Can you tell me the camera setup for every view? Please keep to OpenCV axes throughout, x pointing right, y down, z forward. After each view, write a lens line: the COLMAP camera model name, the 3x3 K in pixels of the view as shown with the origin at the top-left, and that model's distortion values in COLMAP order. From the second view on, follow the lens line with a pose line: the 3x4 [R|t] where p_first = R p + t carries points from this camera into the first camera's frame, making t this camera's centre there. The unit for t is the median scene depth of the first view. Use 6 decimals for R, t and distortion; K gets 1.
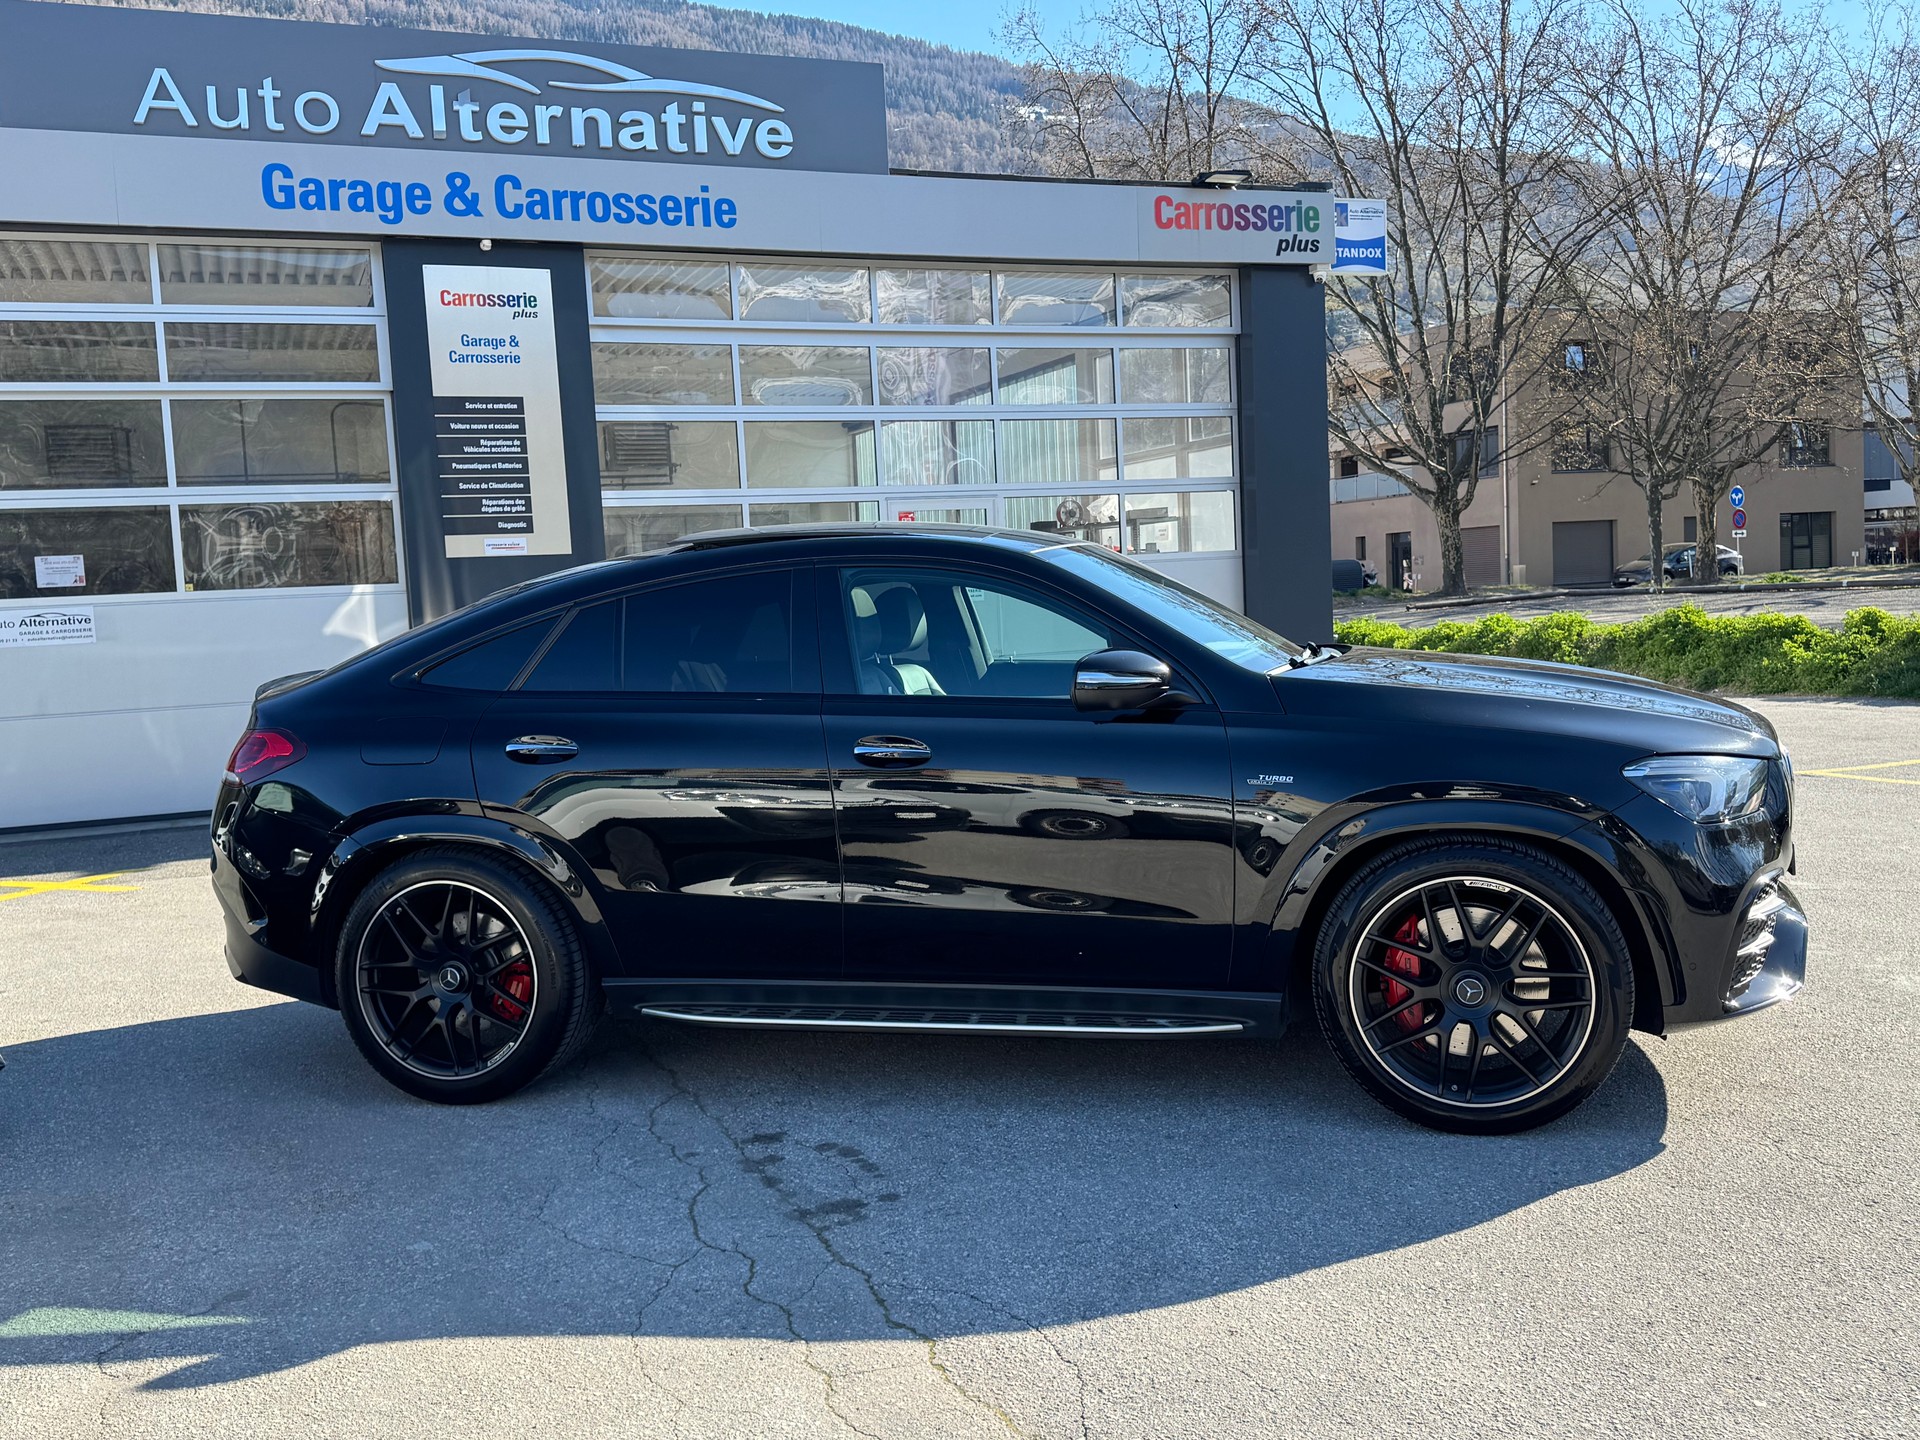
lens RADIAL K [[1703.4, 0, 948.1], [0, 1703.4, 717.8], [0, 0, 1]] dist [0.134026, -0.279446]
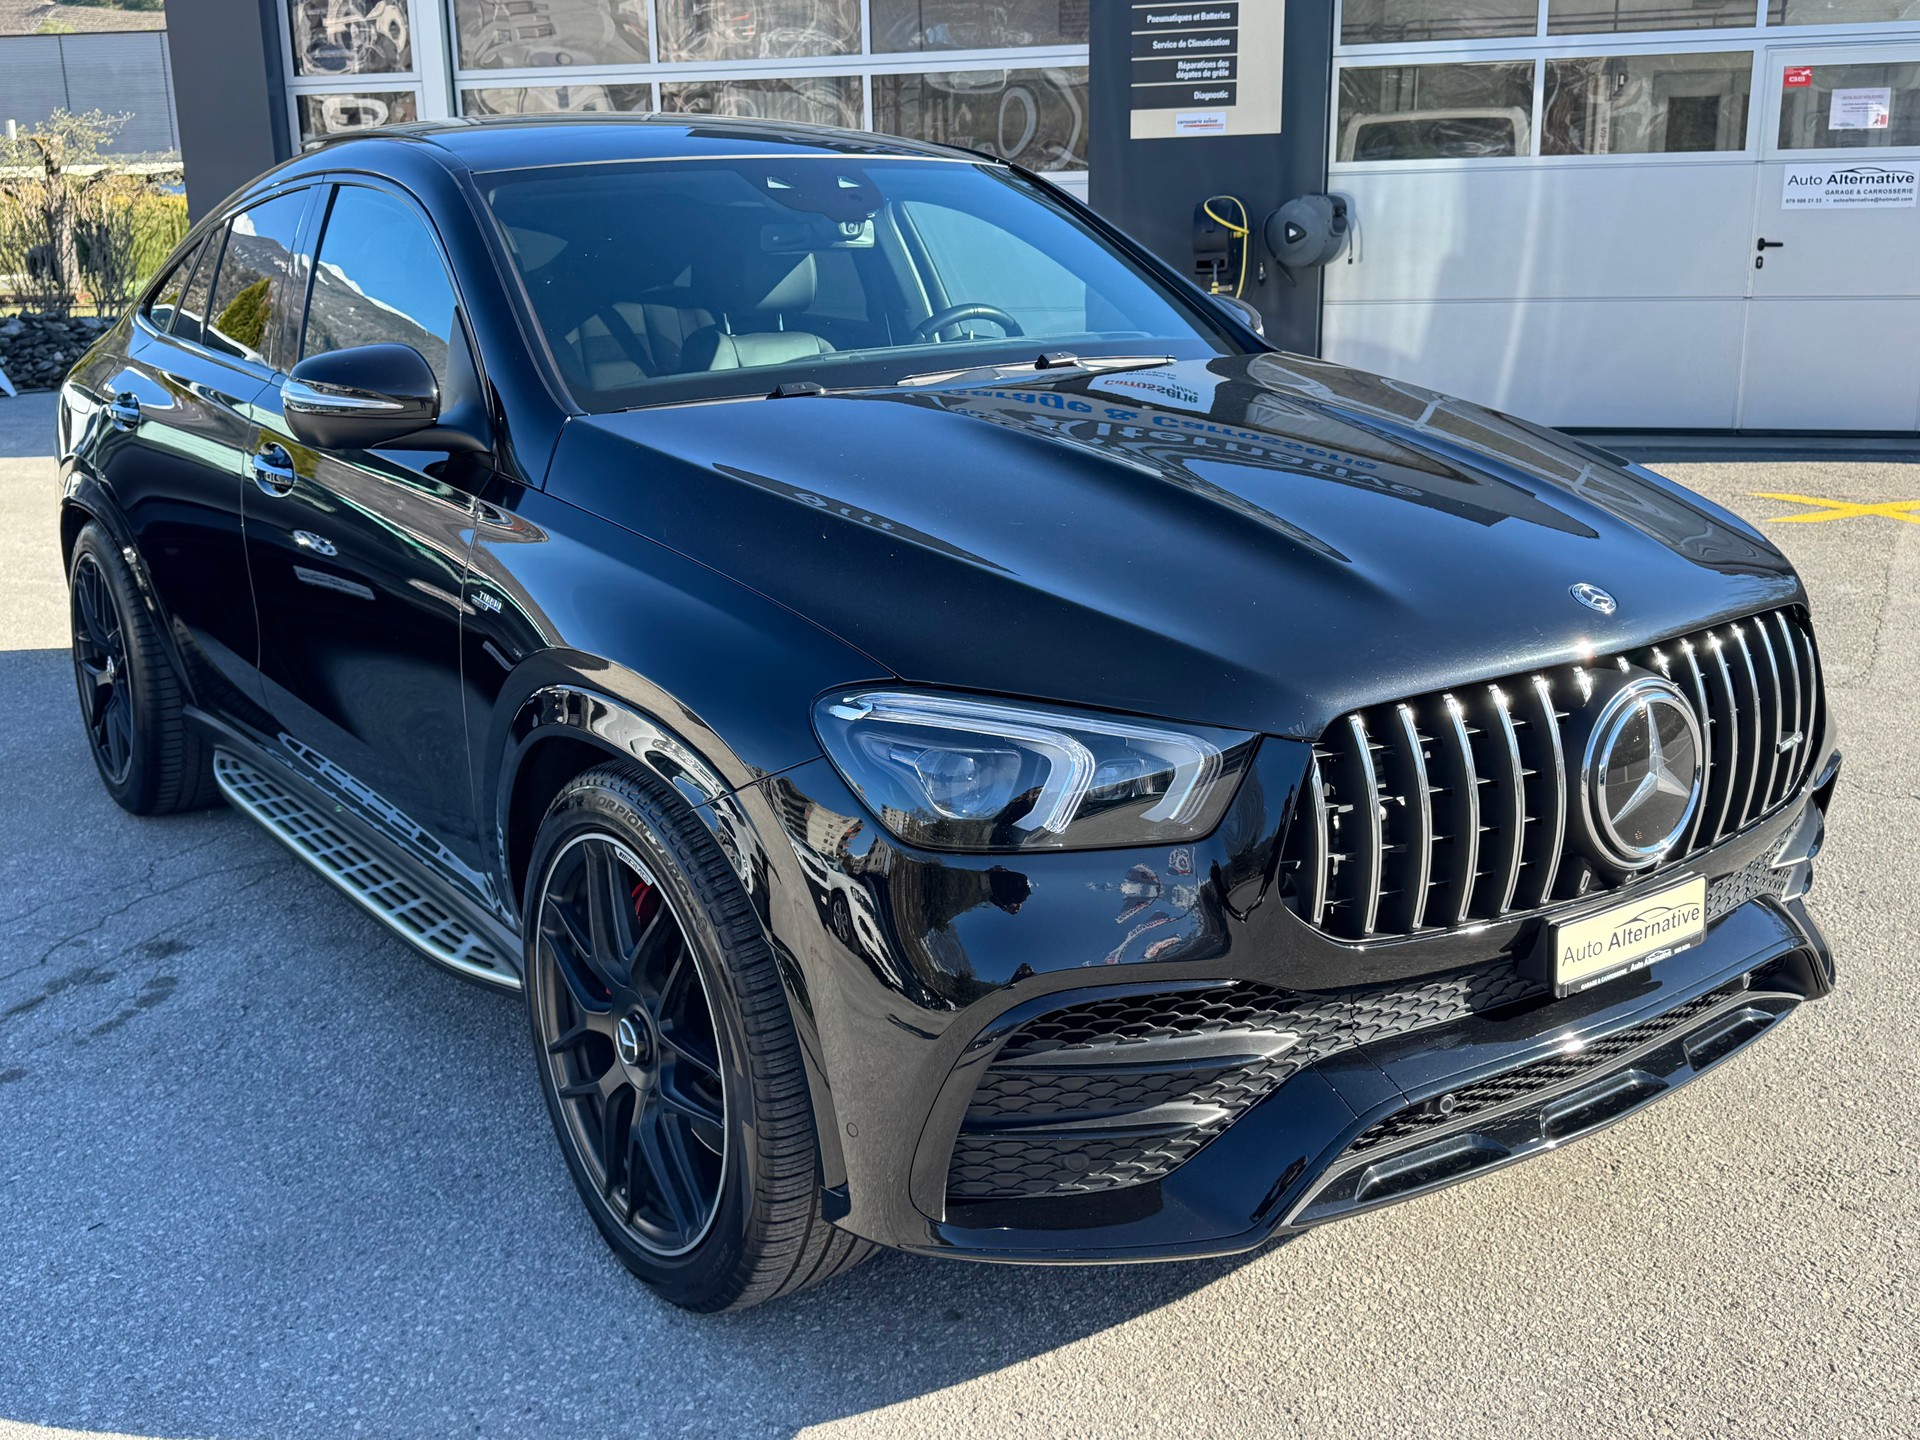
lens RADIAL K [[1894.2, 0, 960.0], [0, 1894.2, 720.0], [0, 0, 1]] dist [0.130075, -0.265164]
pose [[0.775844, 0.195533, -0.599860, 0.247155], [-0.065714, 0.970637, 0.231400, -0.029659], [0.627493, -0.140111, 0.765912, 0.209731]]
